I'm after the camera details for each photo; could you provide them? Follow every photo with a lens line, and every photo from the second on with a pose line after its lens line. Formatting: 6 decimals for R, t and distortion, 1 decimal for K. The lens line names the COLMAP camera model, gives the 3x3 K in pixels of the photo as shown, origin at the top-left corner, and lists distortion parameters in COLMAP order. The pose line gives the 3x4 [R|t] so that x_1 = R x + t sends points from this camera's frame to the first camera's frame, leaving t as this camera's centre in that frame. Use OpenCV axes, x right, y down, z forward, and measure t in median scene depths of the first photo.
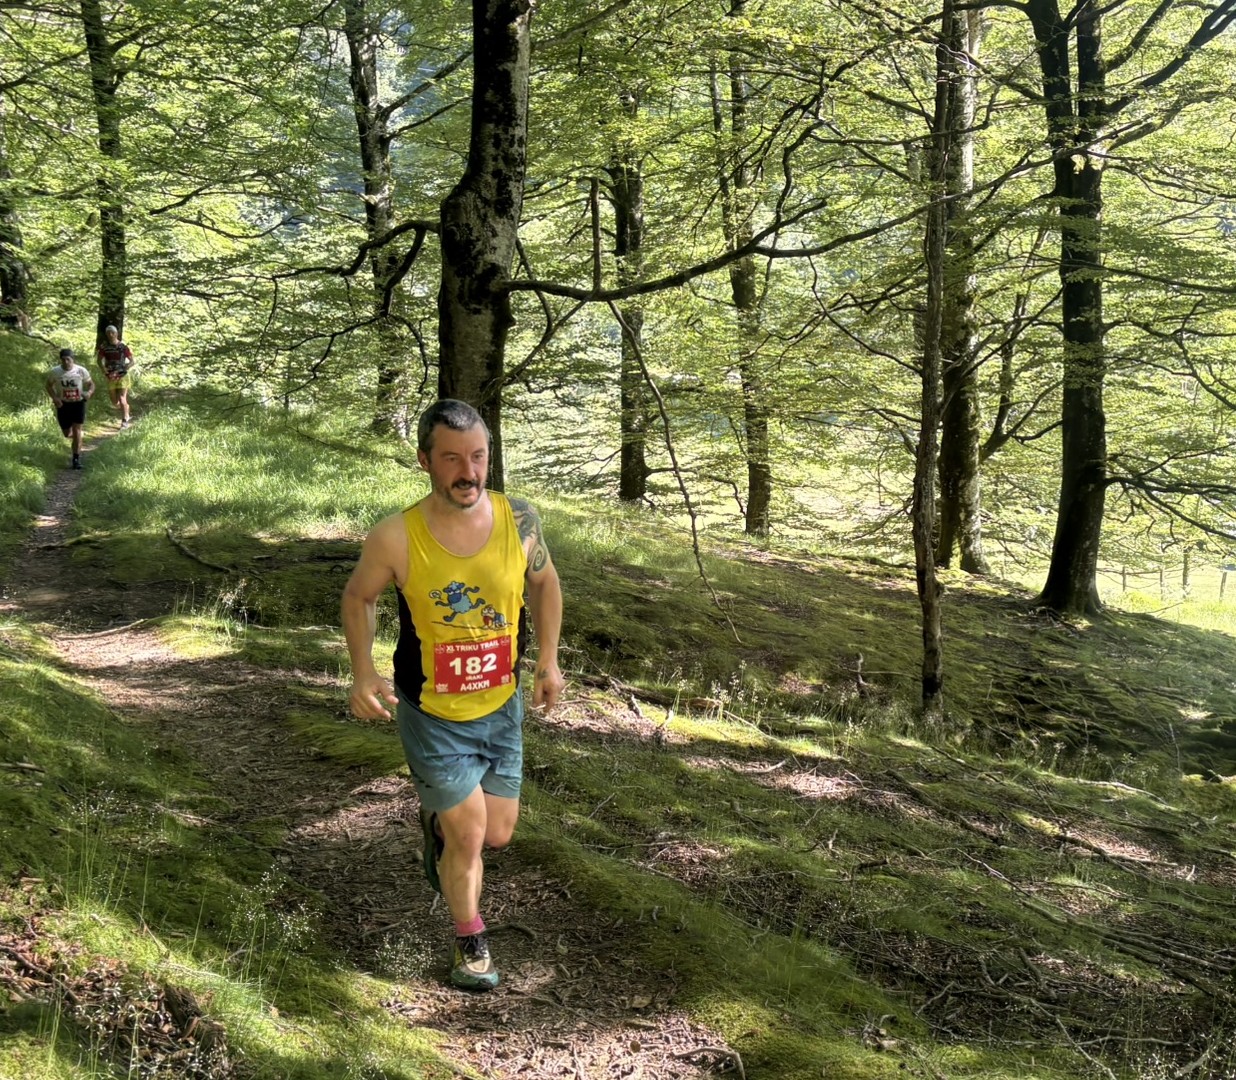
lens RADIAL K [[1525.1, 0, 796.5], [0, 1525.1, 547.2], [0, 0, 1]] dist [0.024483, 0.000000]
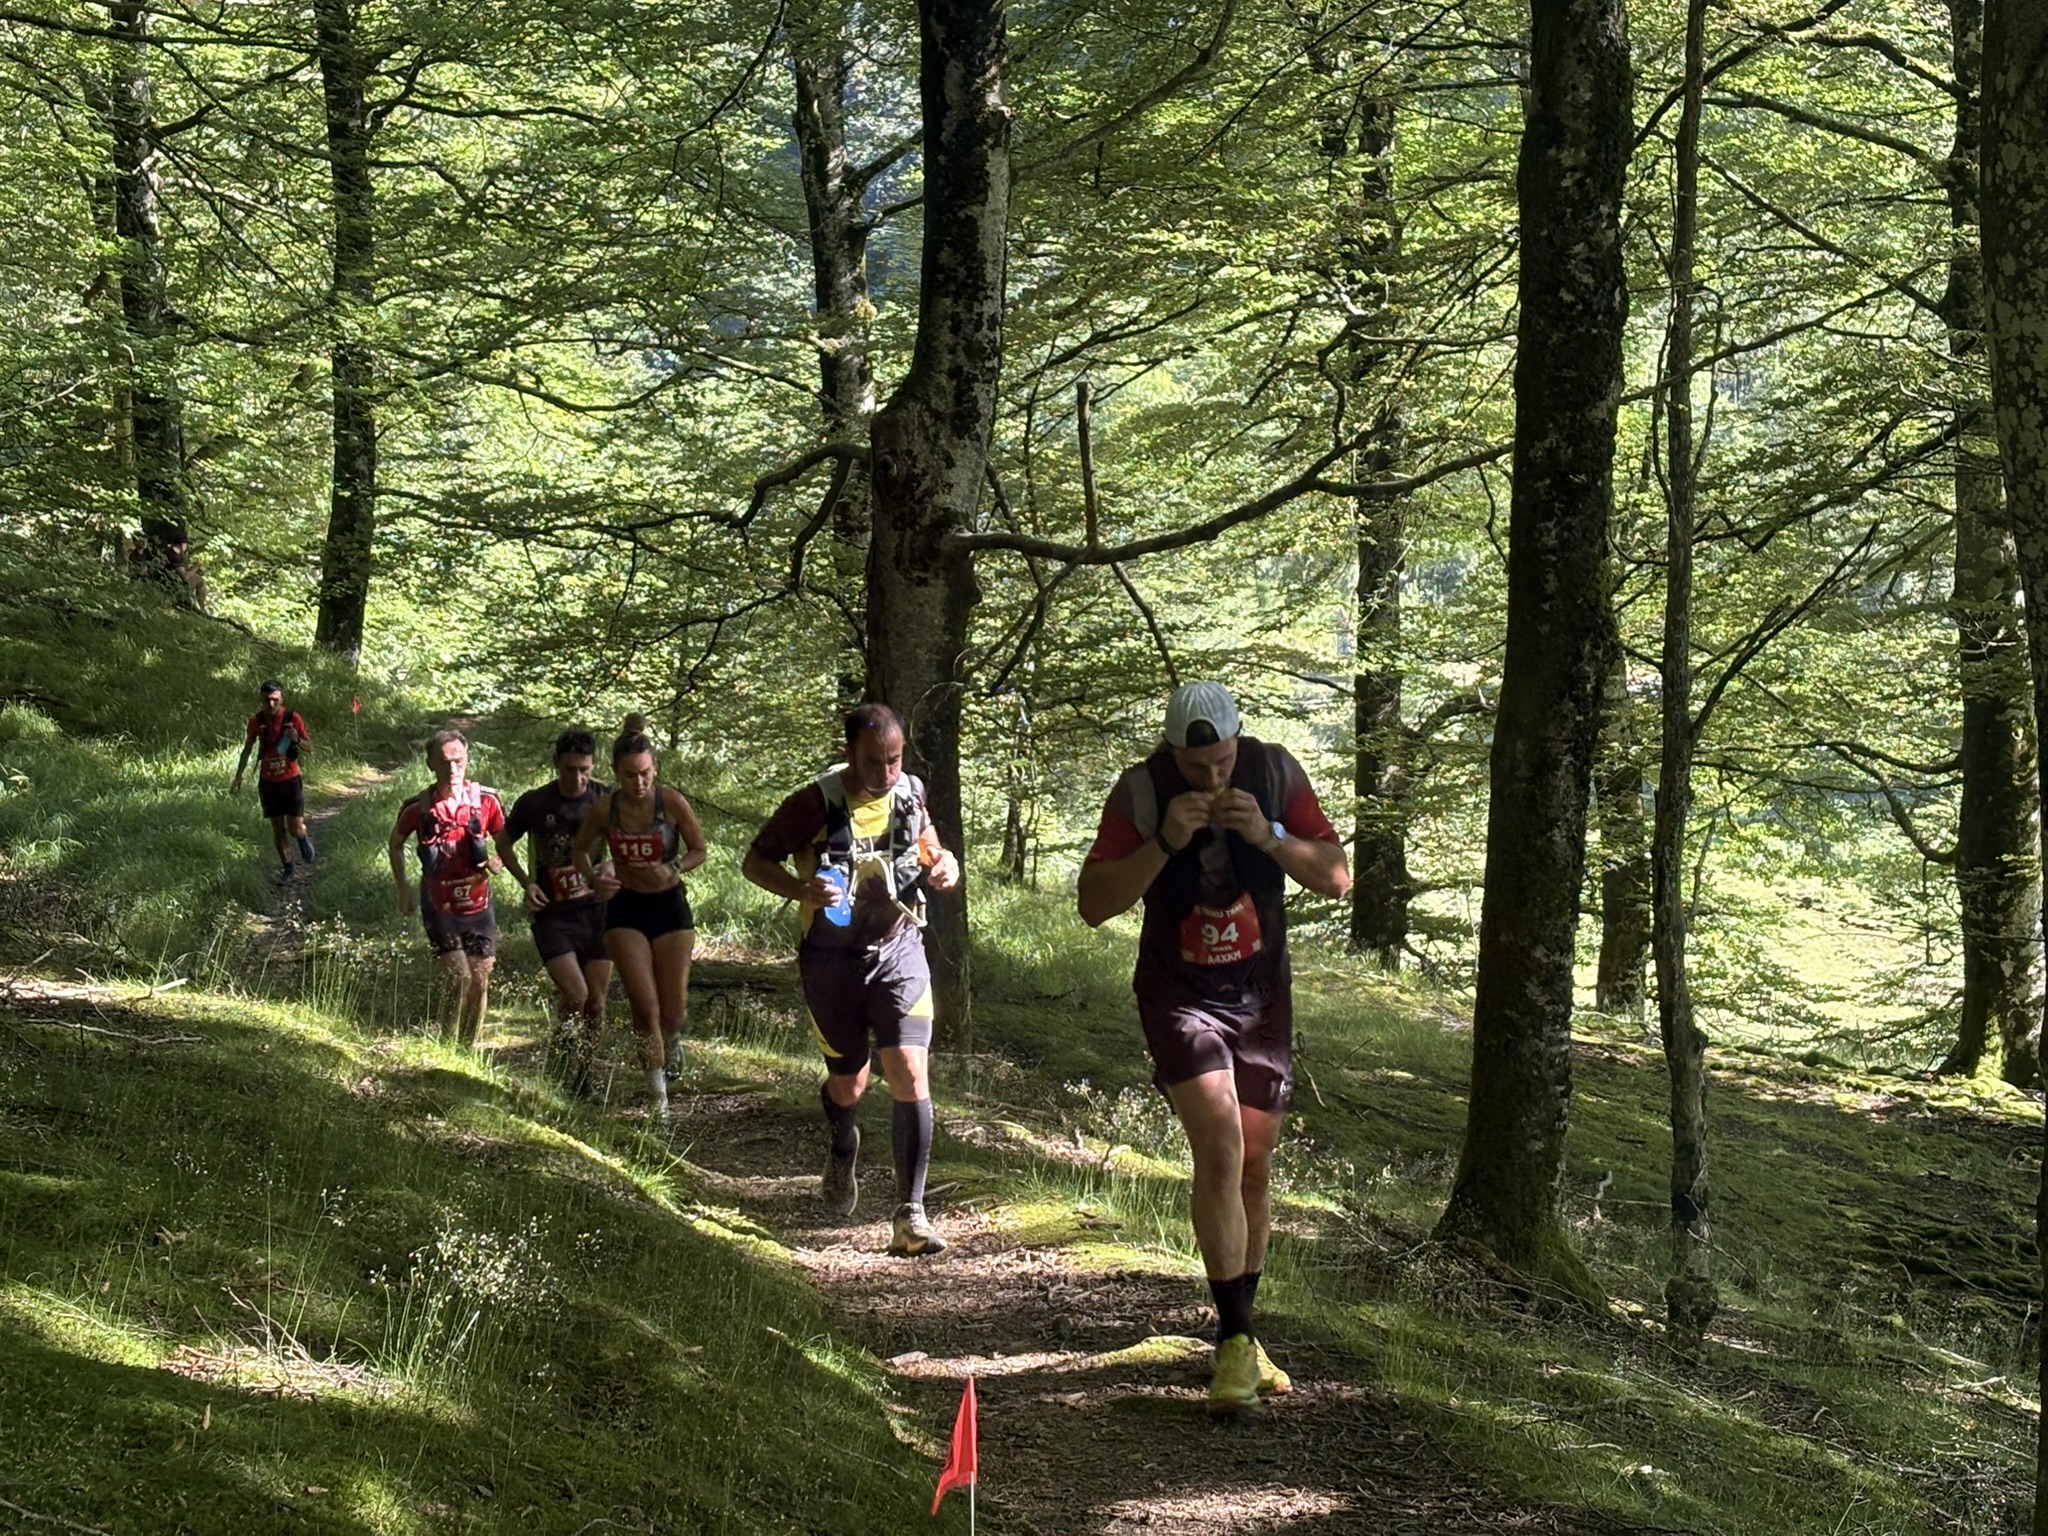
lens RADIAL K [[3847.9, 0, 1021.4], [0, 3847.9, 755.3], [0, 0, 1]] dist [0.152739, 0.000000]
pose [[0.972618, -0.004176, -0.232371, 0.118490], [-0.017421, 0.995716, -0.090812, 0.037171], [0.231755, 0.092374, 0.968378, -0.317170]]
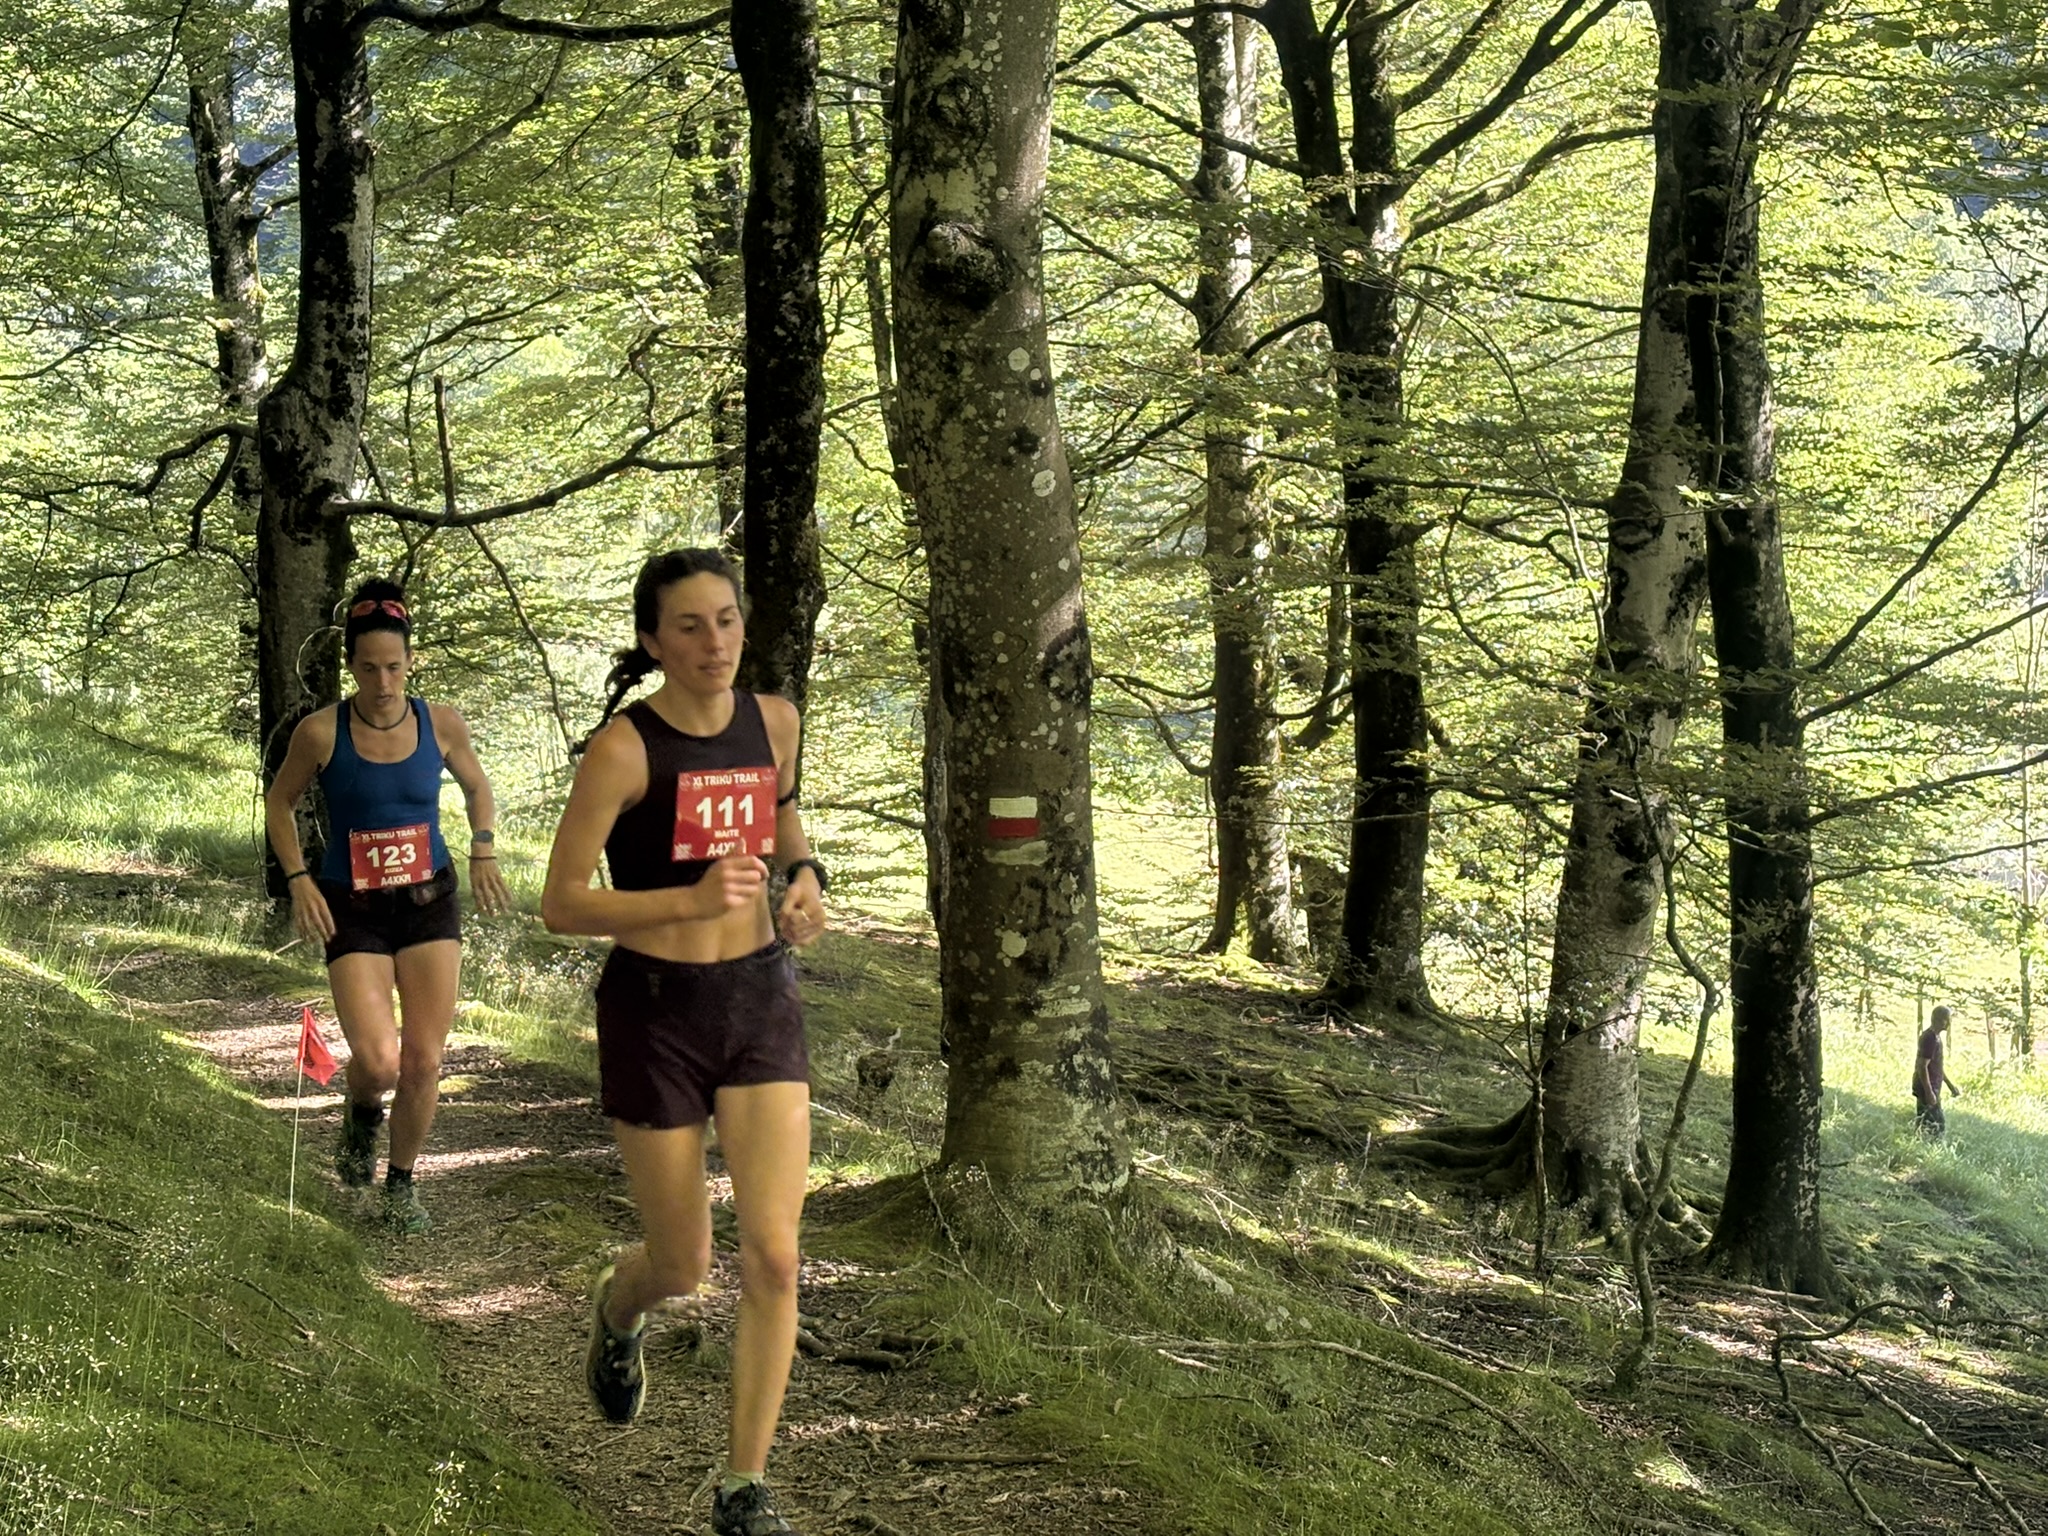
lens RADIAL K [[3615.9, 0, 1006.1], [0, 3615.9, 782.9], [0, 0, 1]] dist [0.125745, 0.000000]
pose [[0.996953, -0.014171, -0.076710, 0.156299], [0.008938, 0.997636, -0.068135, 0.052138], [0.077494, 0.067242, 0.994723, -0.435056]]
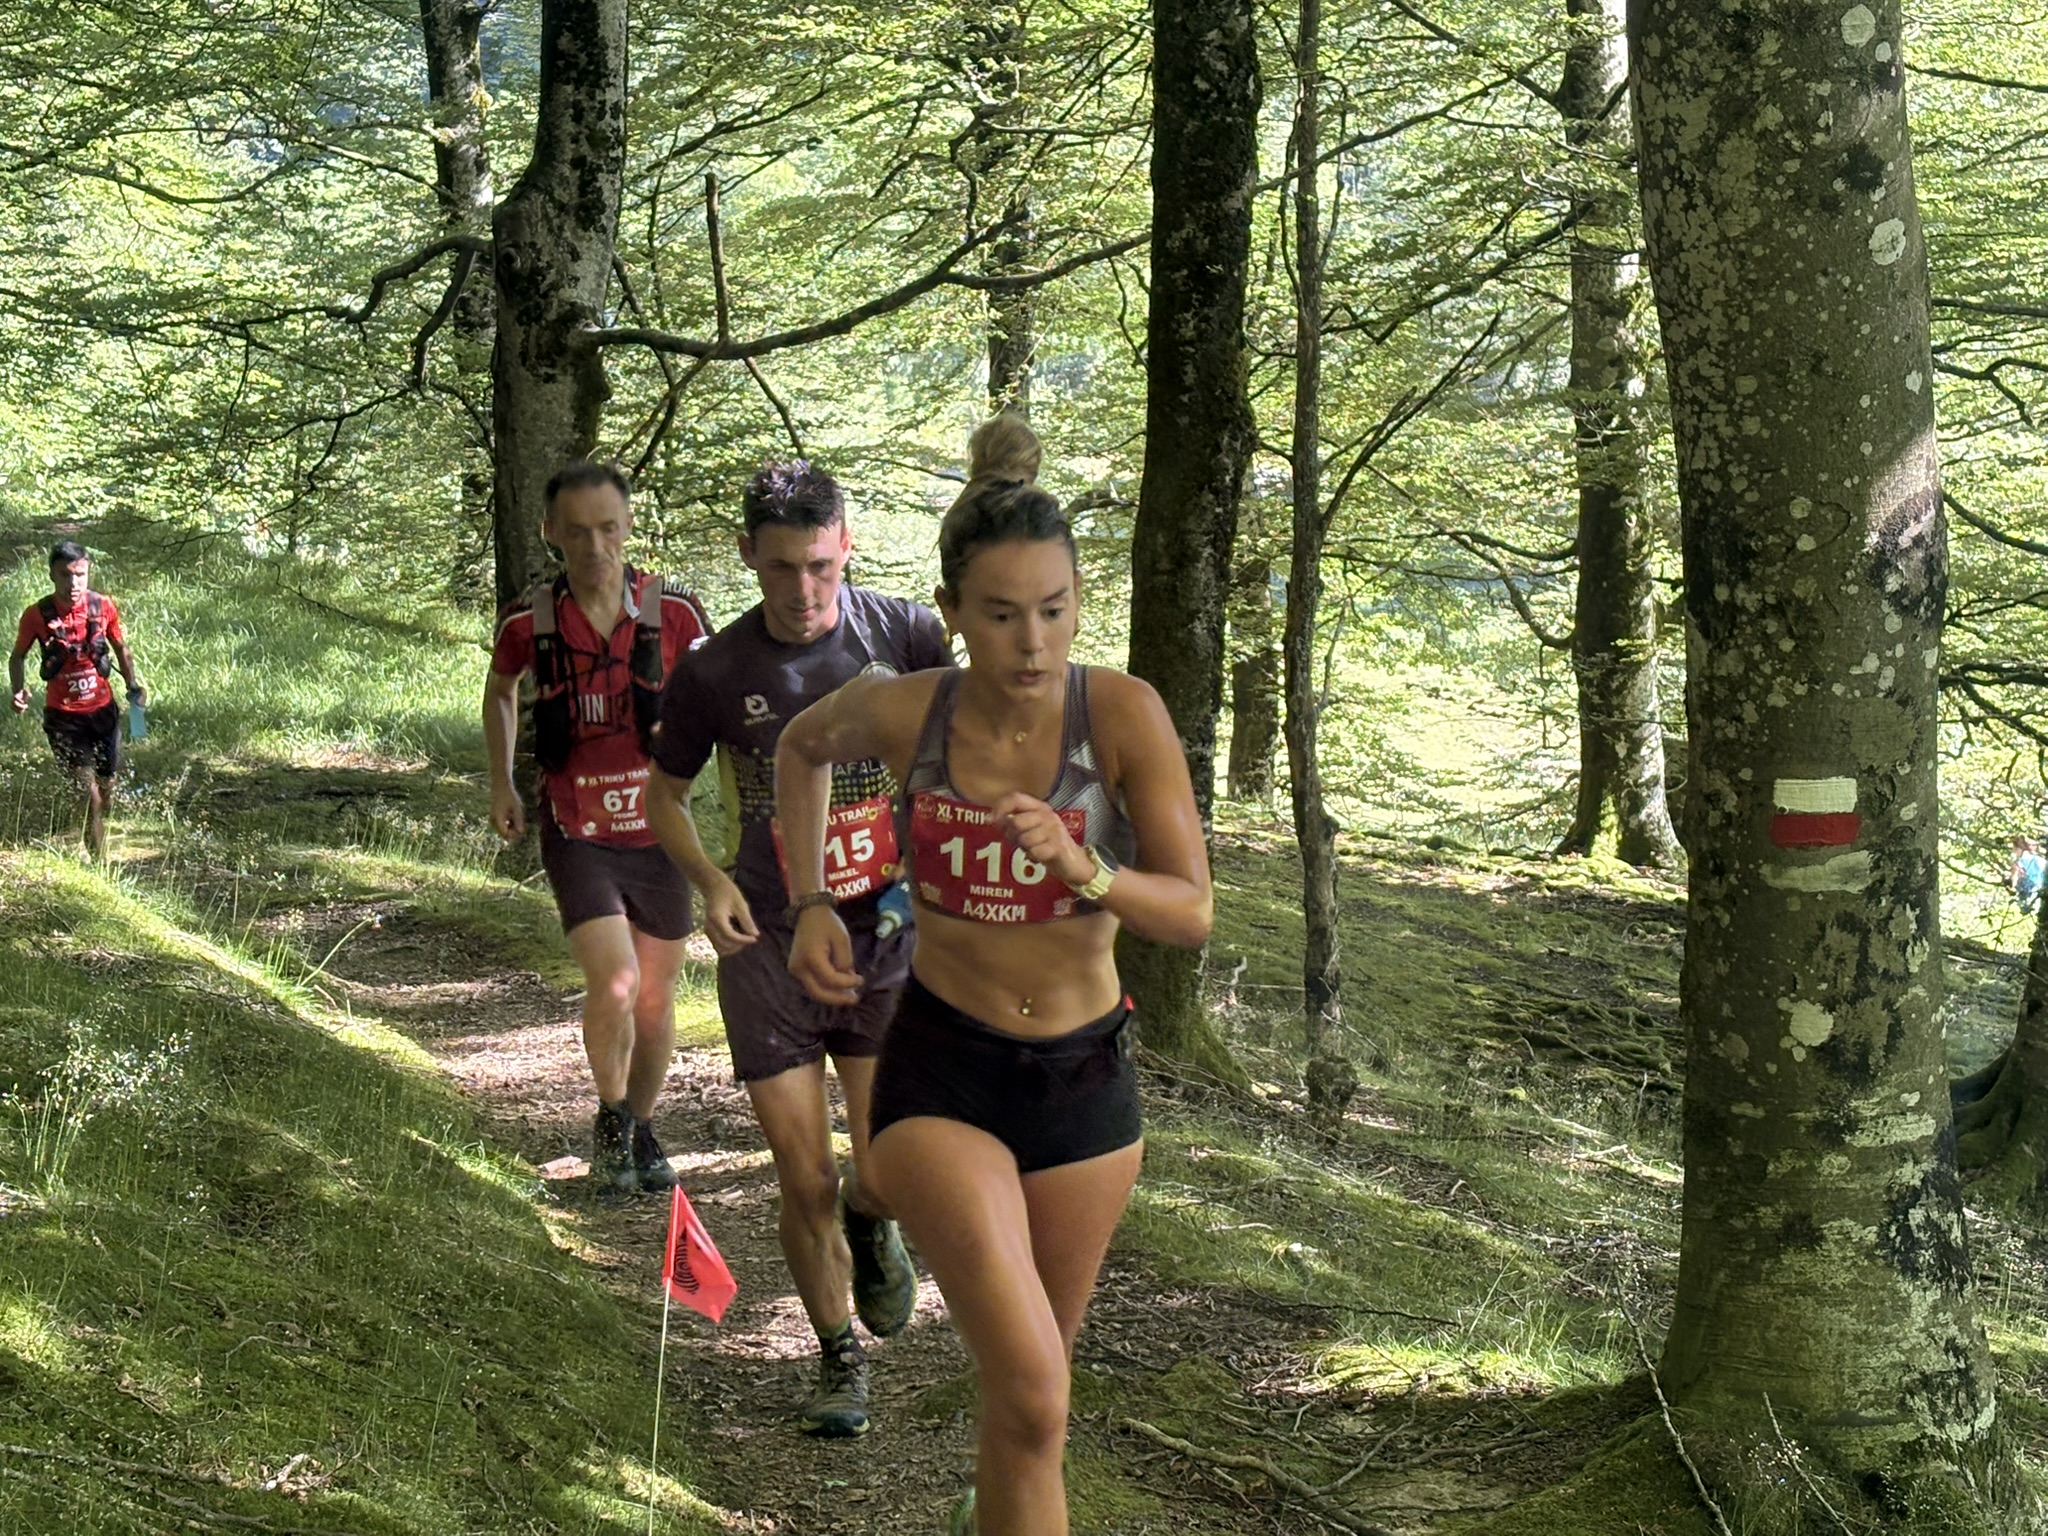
lens RADIAL K [[3847.9, 0, 1032.8], [0, 3847.9, 779.4], [0, 0, 1]] dist [0.152739, 0.000000]
pose [[0.990678, -0.009237, -0.135912, 0.116468], [0.004801, 0.999446, -0.032931, 0.037114], [0.136141, 0.031972, 0.990173, -0.314685]]
